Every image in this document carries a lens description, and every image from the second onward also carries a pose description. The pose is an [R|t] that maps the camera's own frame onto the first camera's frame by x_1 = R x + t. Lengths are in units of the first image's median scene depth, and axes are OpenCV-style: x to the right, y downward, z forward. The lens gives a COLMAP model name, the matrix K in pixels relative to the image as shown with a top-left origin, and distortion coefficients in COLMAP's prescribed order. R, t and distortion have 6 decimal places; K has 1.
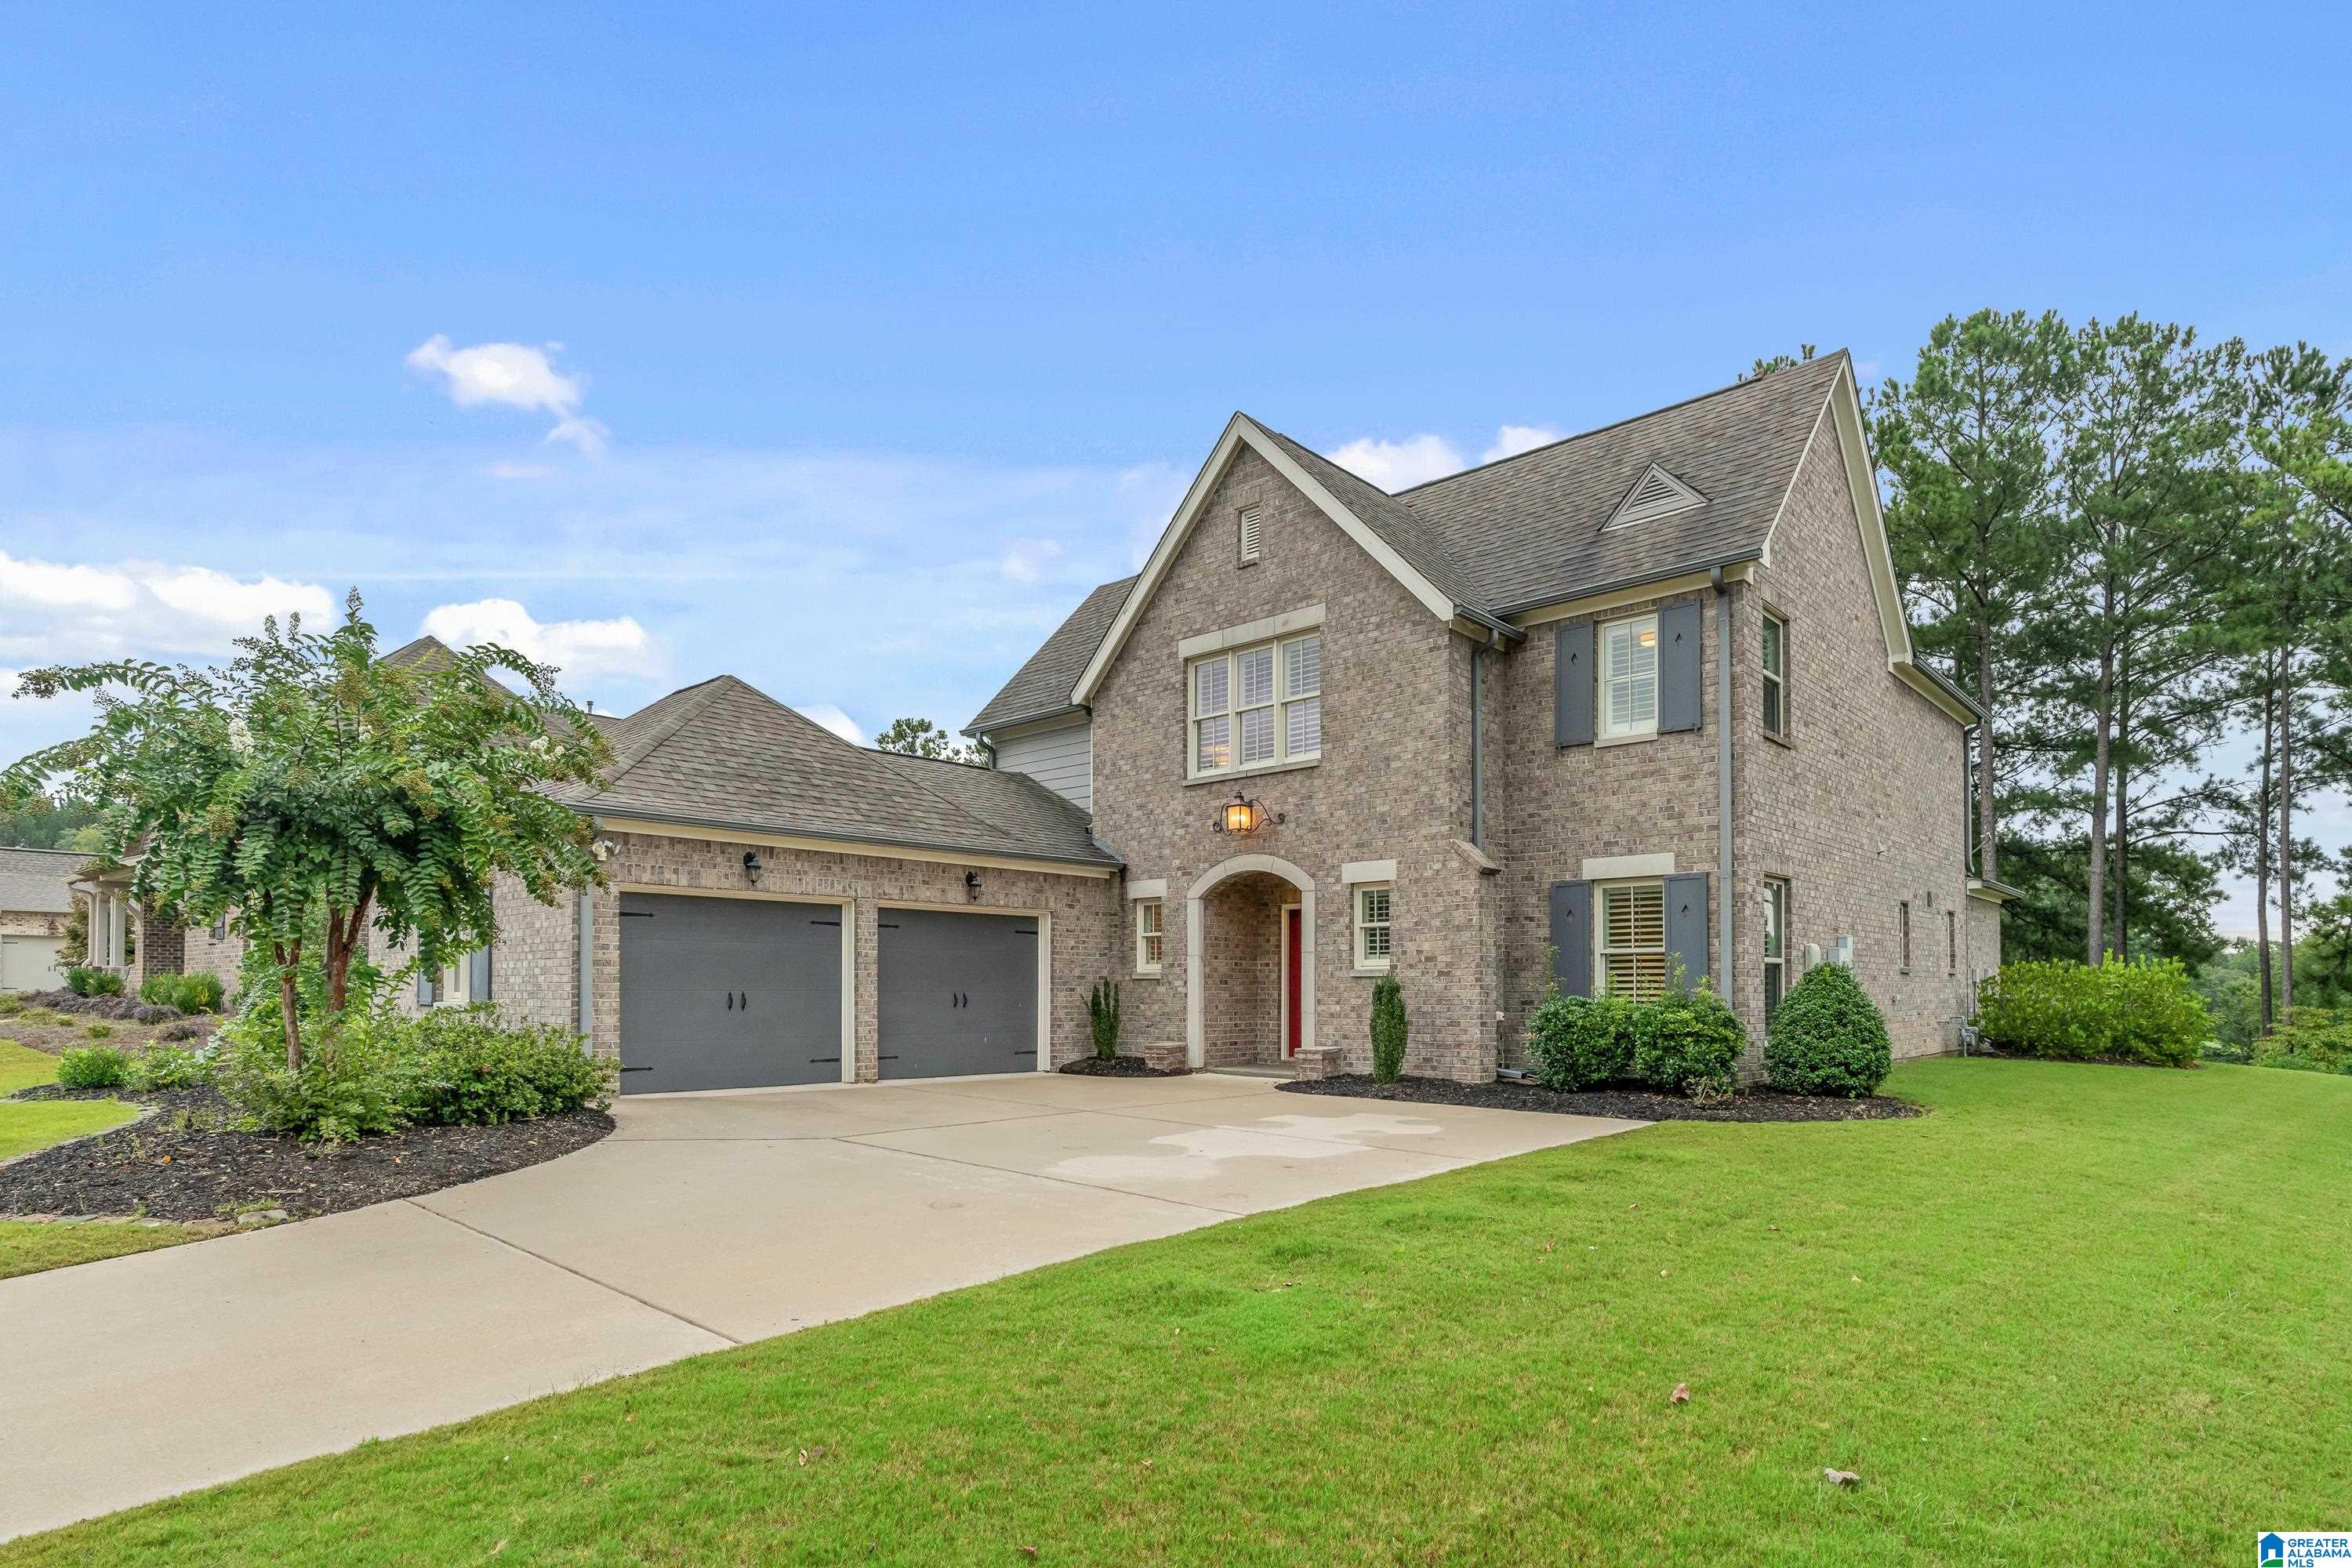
lens RADIAL K [[1226.3, 0, 1180.2], [0, 1226.3, 884.9], [0, 0, 1]] dist [-0.006415, -0.000370]
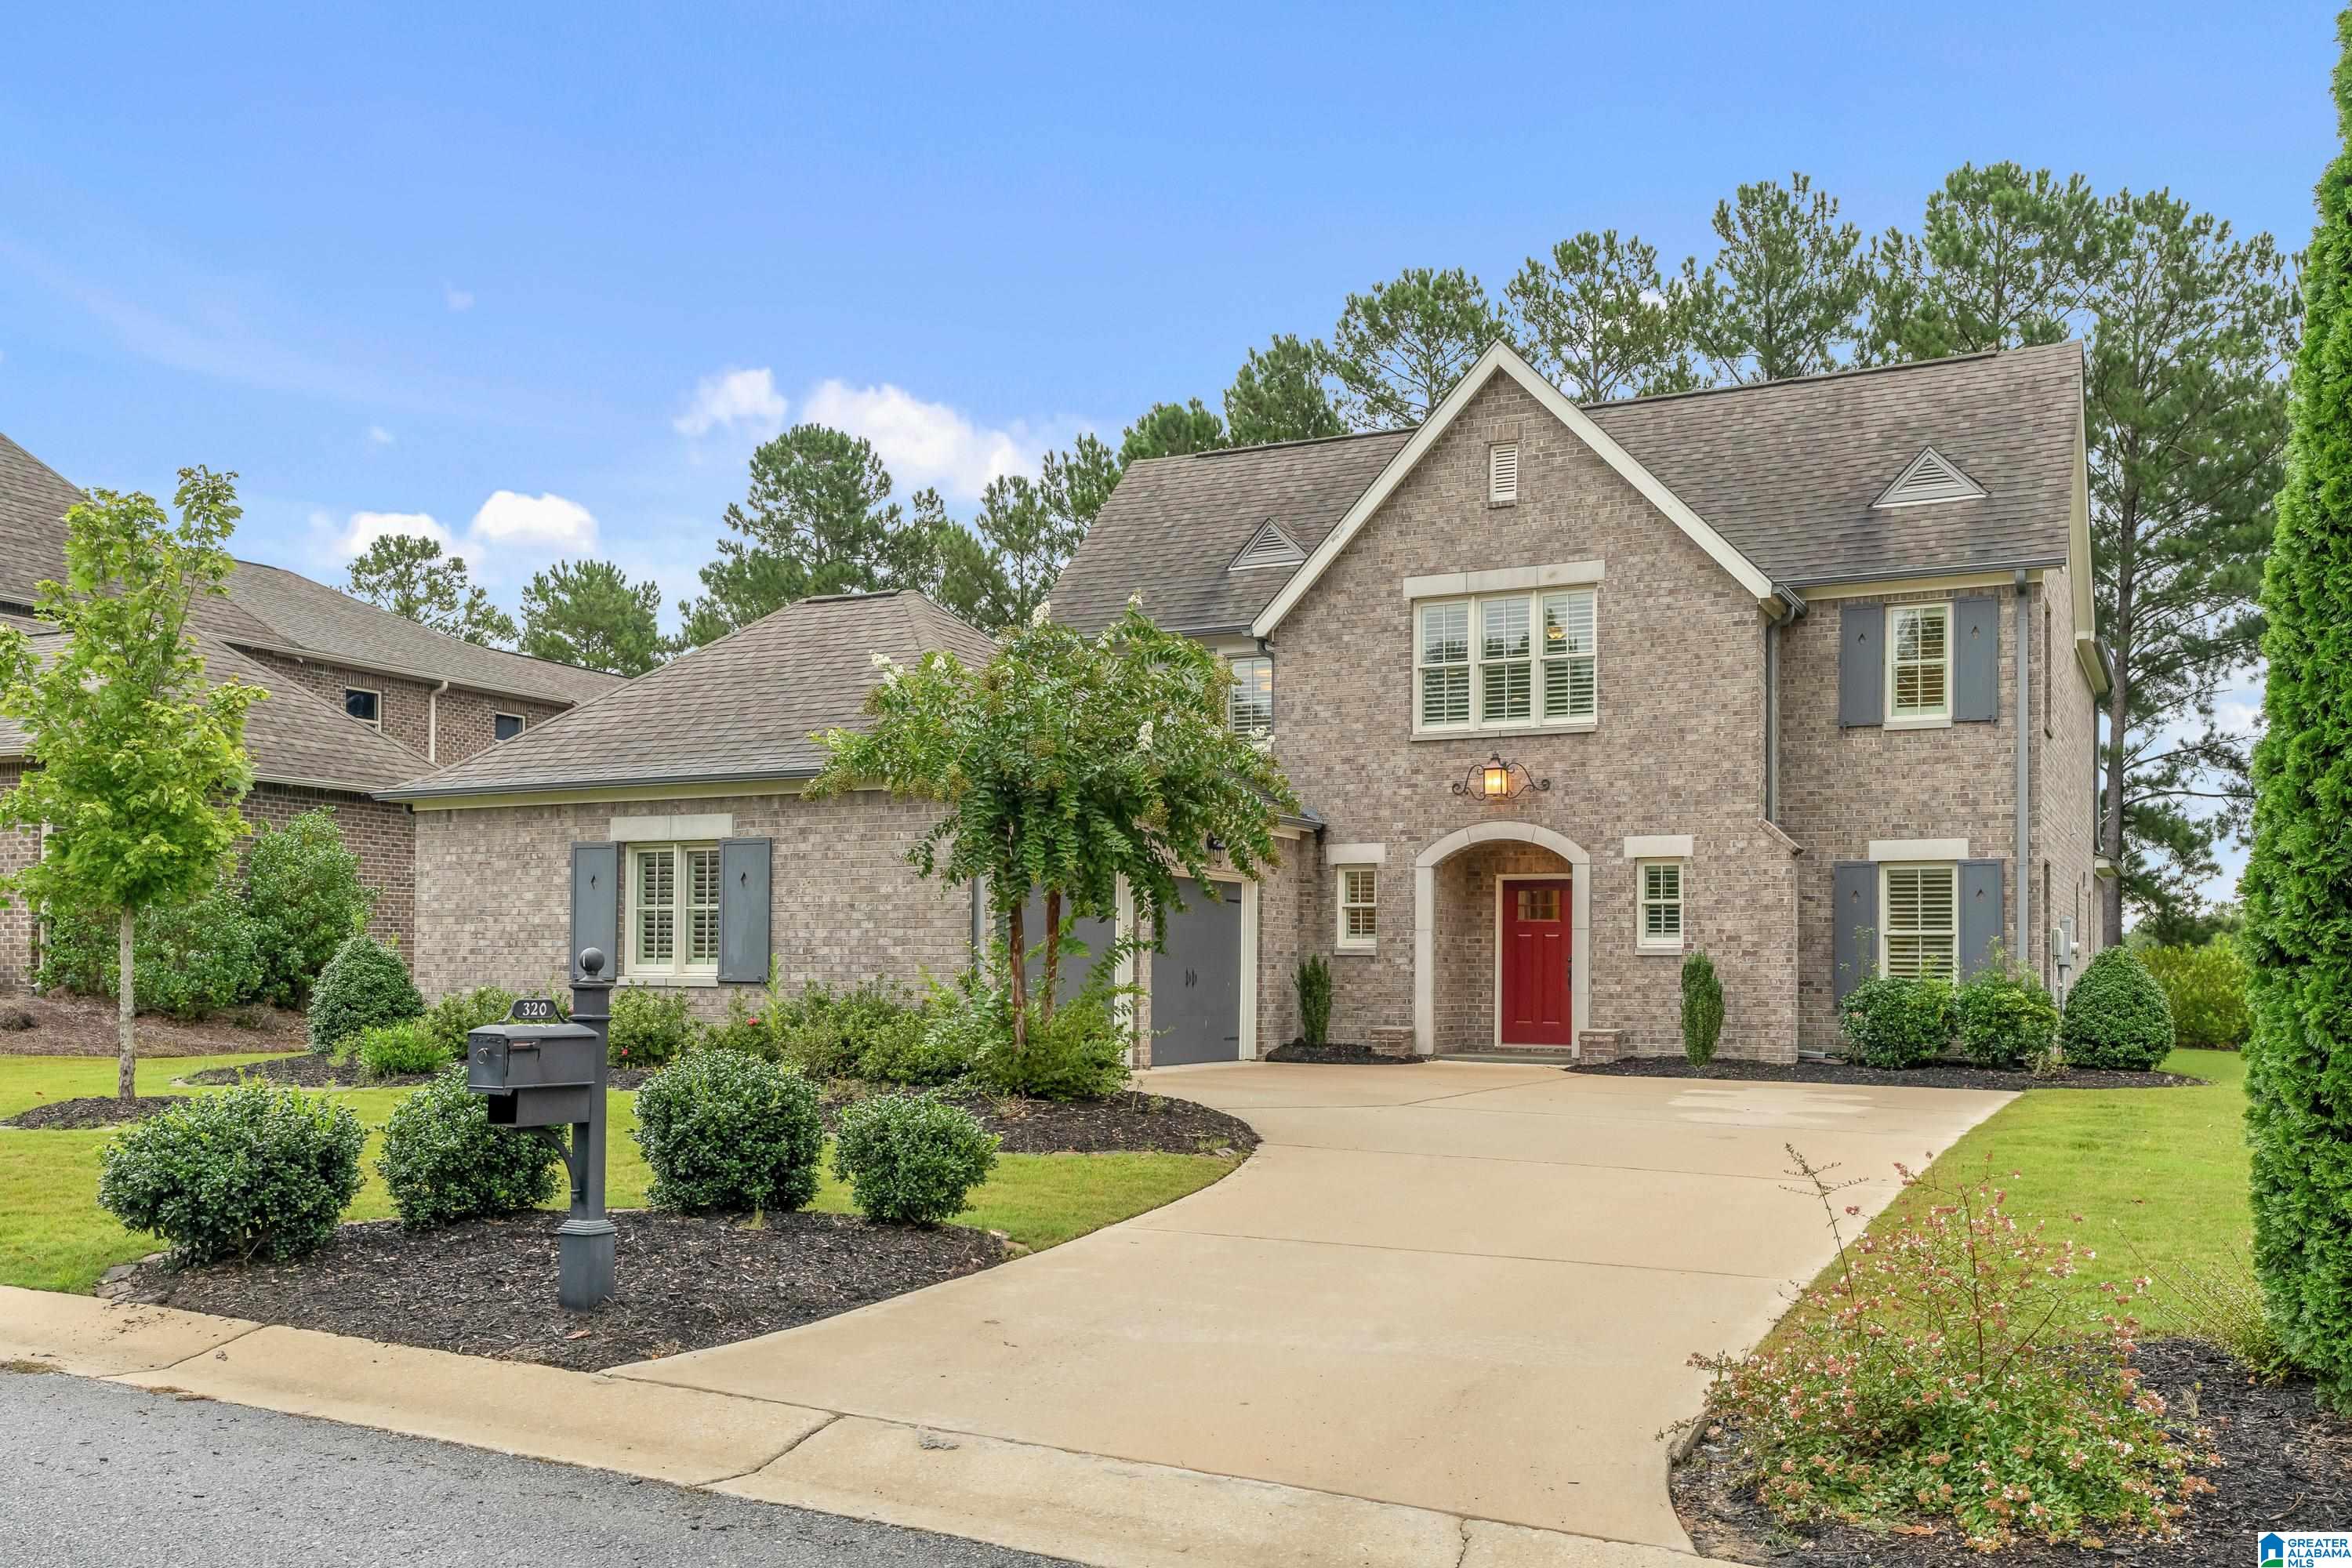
lens RADIAL K [[1907.2, 0, 1176.0], [0, 1907.2, 784.0], [0, 0, 1]] dist [0.000106, 0.001809]
pose [[0.969046, 0.031970, 0.244801, -0.571989], [-0.028638, 0.999443, -0.017157, -0.022884], [-0.245213, 0.009616, 0.969422, -0.353642]]
